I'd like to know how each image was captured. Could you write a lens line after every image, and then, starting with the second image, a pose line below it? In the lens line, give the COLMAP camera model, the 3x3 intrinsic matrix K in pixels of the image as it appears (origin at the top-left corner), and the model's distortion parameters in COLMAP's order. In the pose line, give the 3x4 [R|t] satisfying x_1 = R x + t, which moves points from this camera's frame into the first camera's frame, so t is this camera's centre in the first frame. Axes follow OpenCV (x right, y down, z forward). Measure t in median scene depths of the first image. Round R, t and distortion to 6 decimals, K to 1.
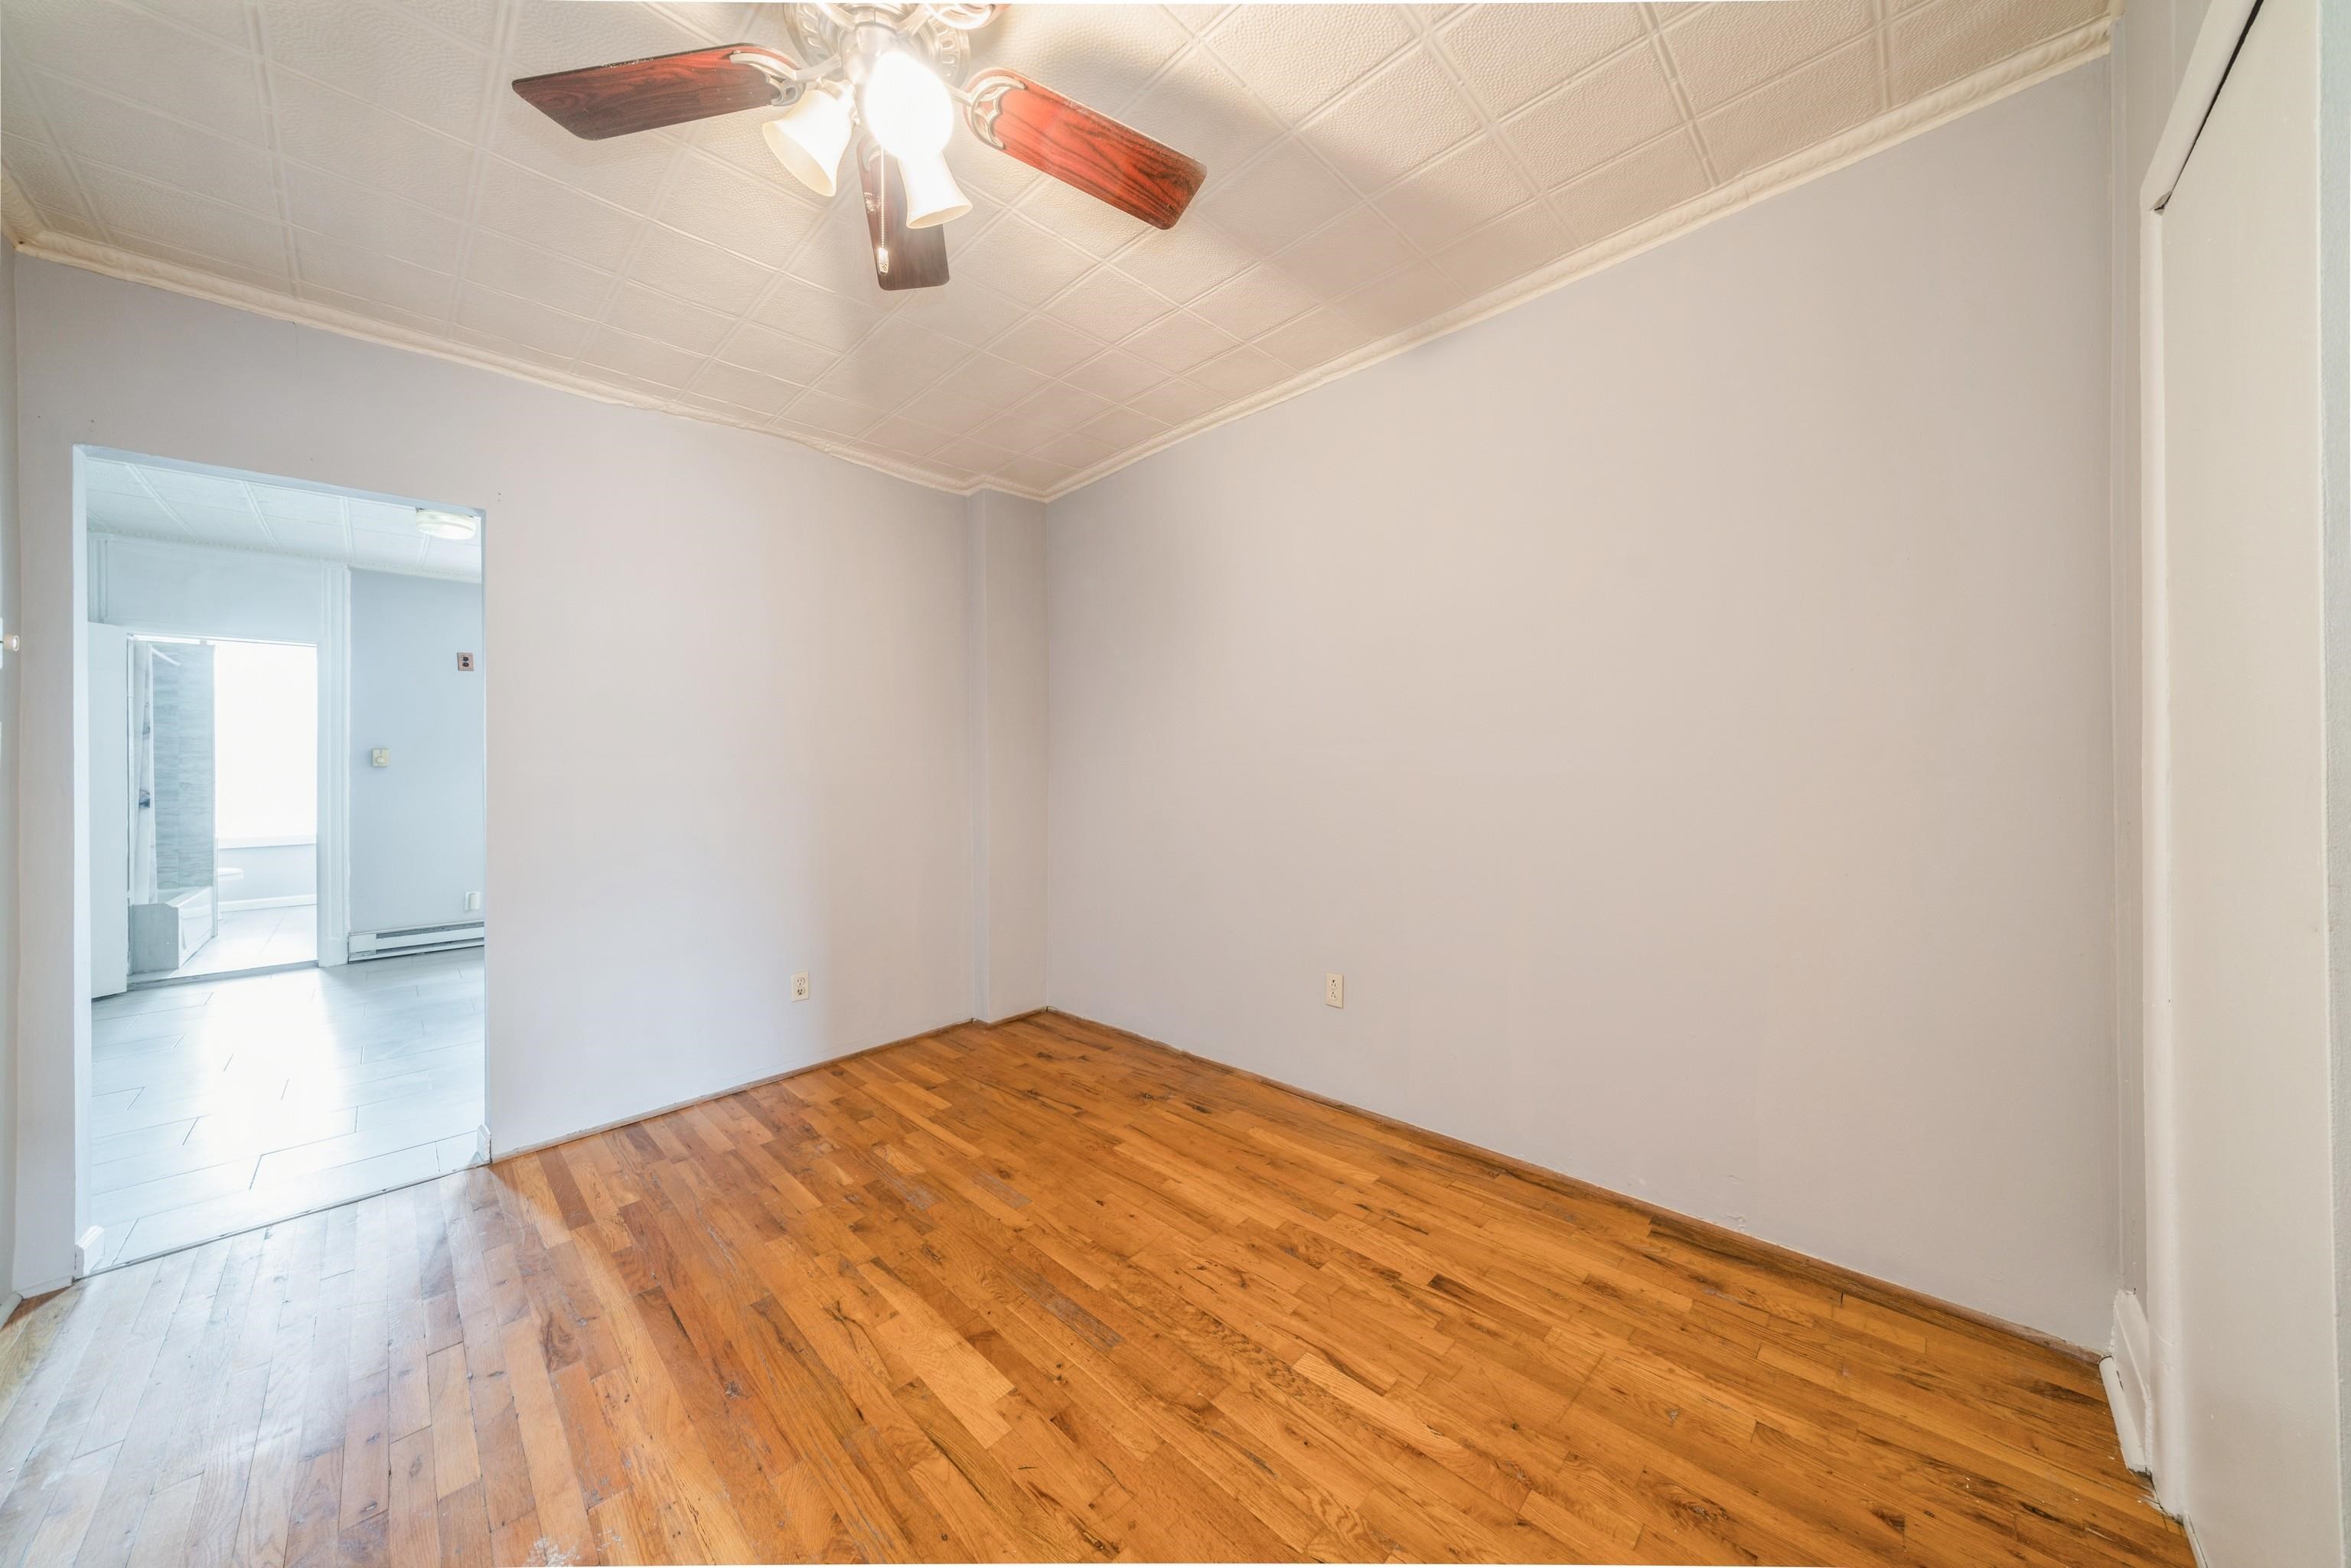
lens RADIAL K [[790.0, 0, 1165.7], [0, 790.0, 766.5], [0, 0, 1]] dist [0.001162, 0.000192]
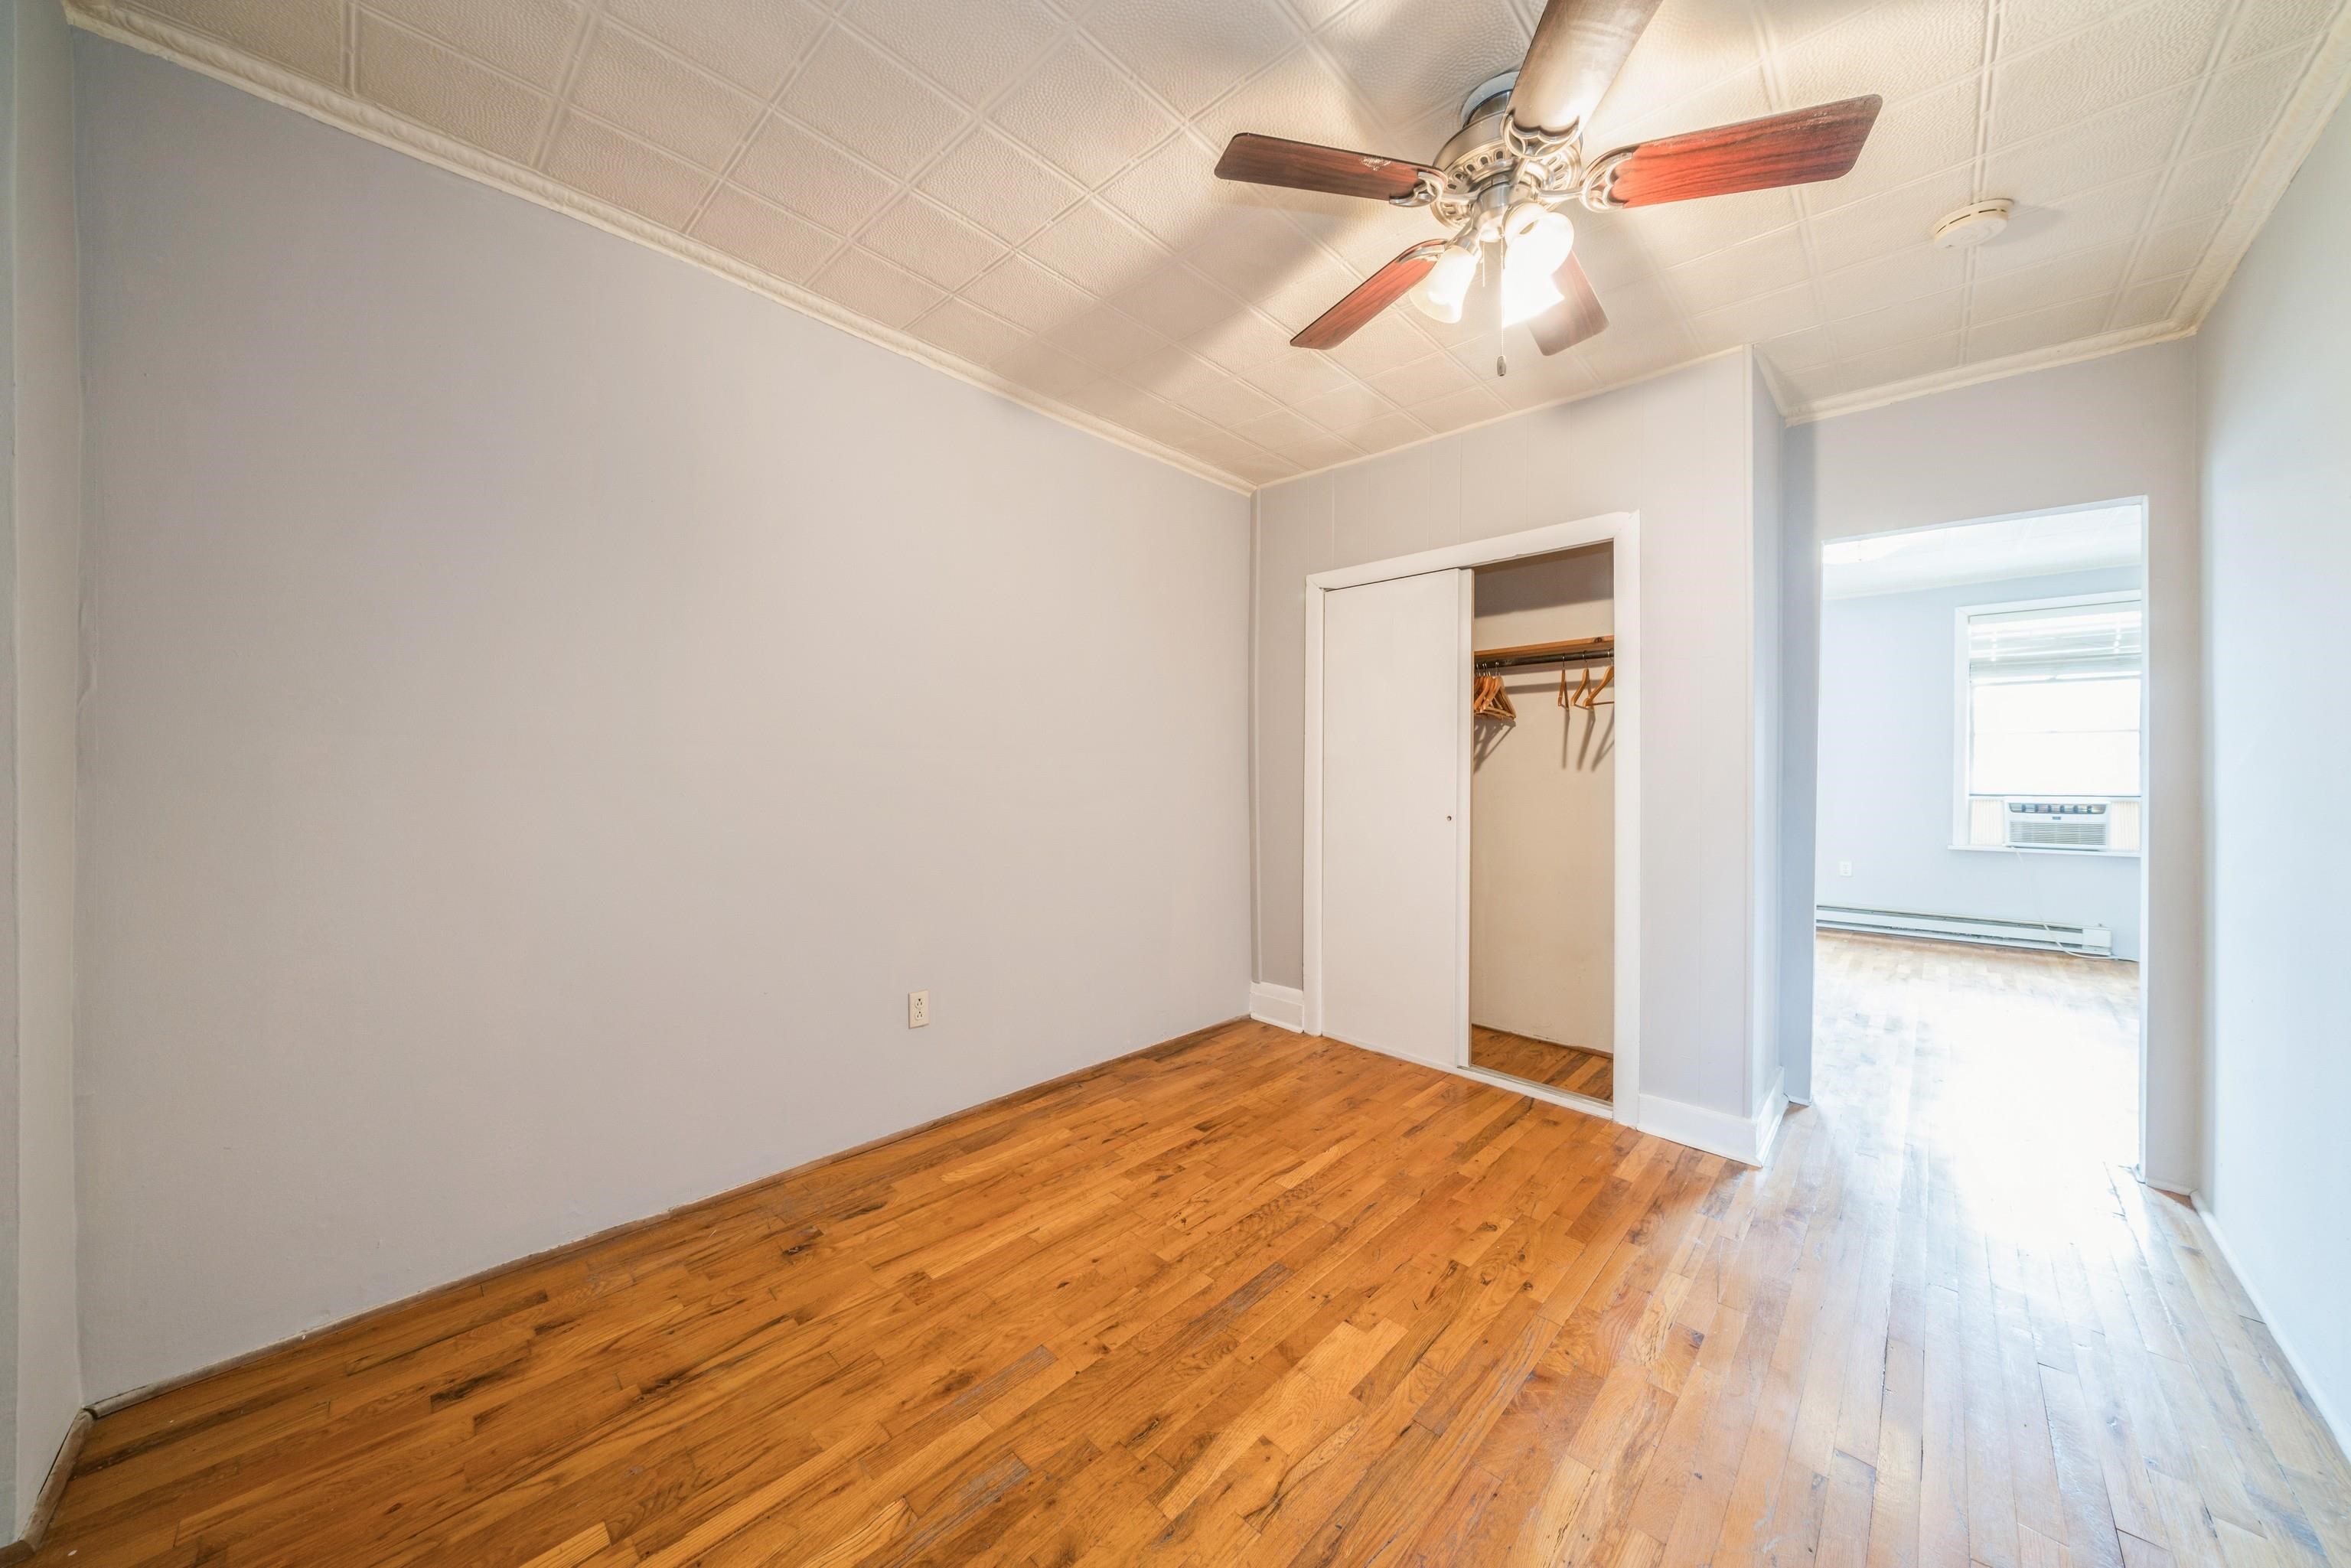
lens RADIAL K [[795.2, 0, 1175.5], [0, 795.2, 784.0], [0, 0, 1]] dist [-0.001147, -0.000152]
pose [[-0.020475, 0.003825, 0.999783, -1.088090], [-0.012745, 0.999910, -0.004086, 0.019441], [-0.999709, -0.012826, -0.020424, 1.045524]]
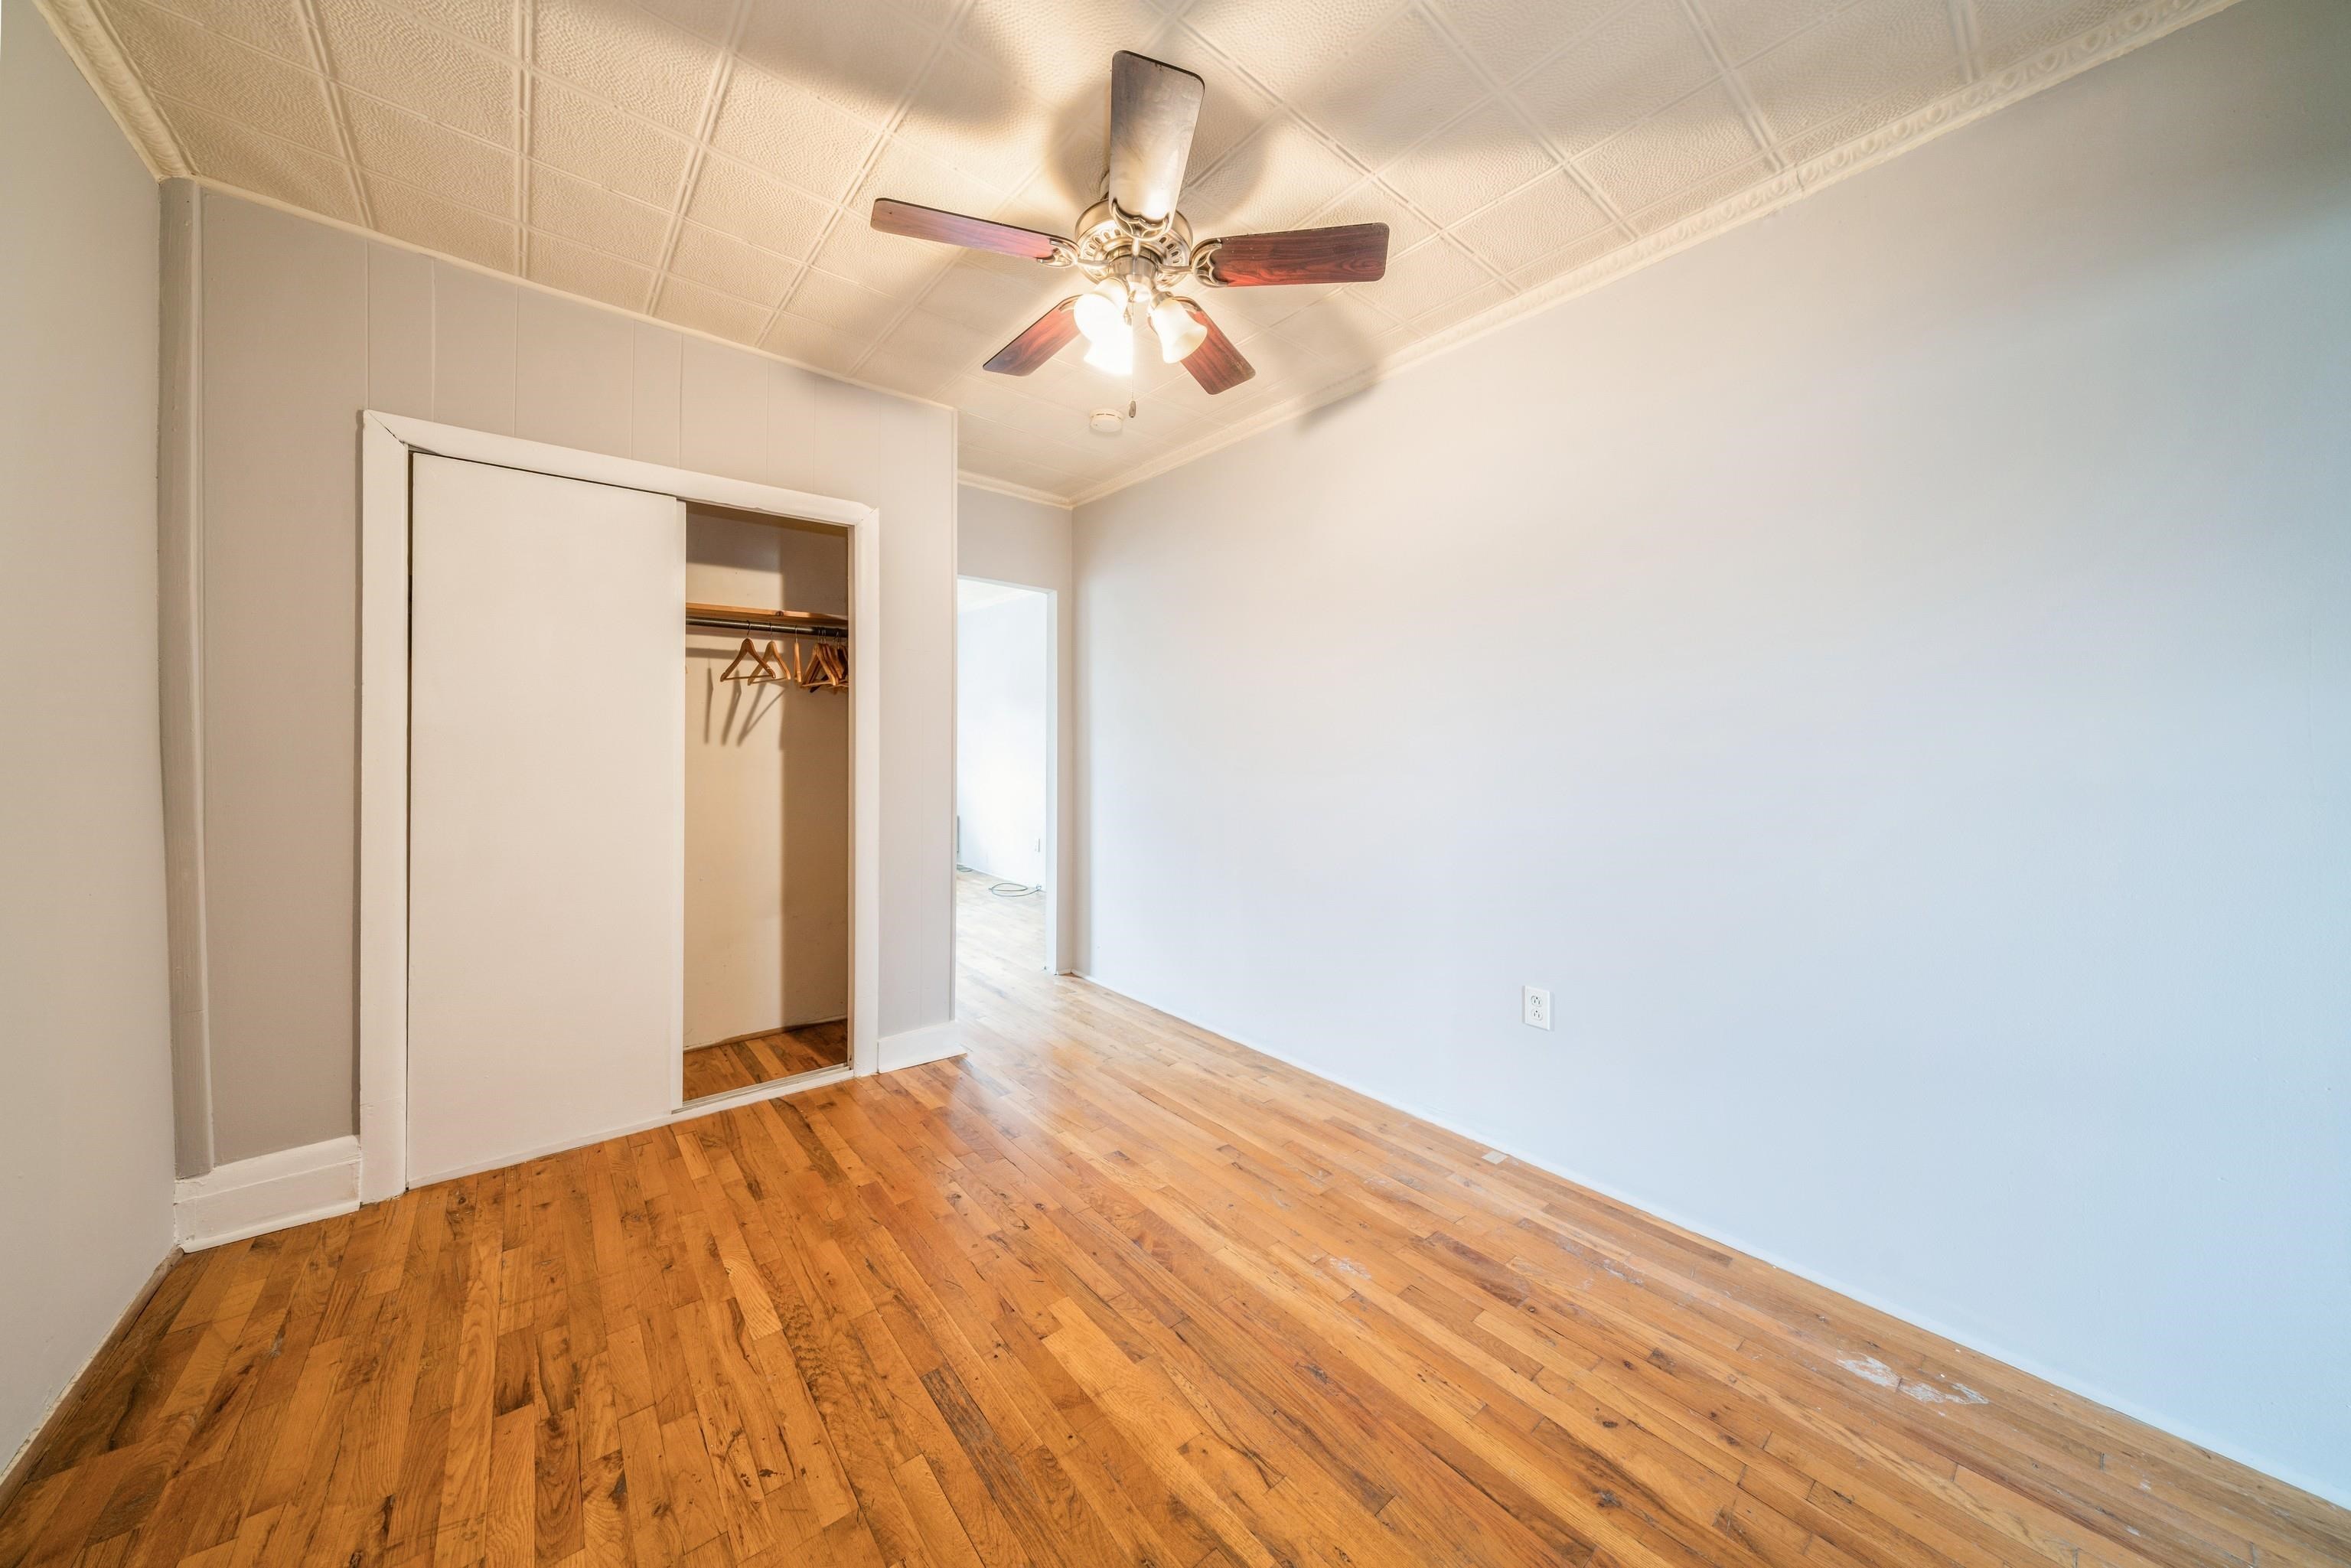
lens RADIAL K [[782.5, 0, 1158.6], [0, 782.5, 747.3], [0, 0, 1]] dist [0.000469, 0.002385]
pose [[-0.994082, 0.021176, 0.106549, -0.389357], [0.020682, 0.999770, -0.005739, 0.002651], [-0.106646, -0.003502, -0.994291, 1.661998]]
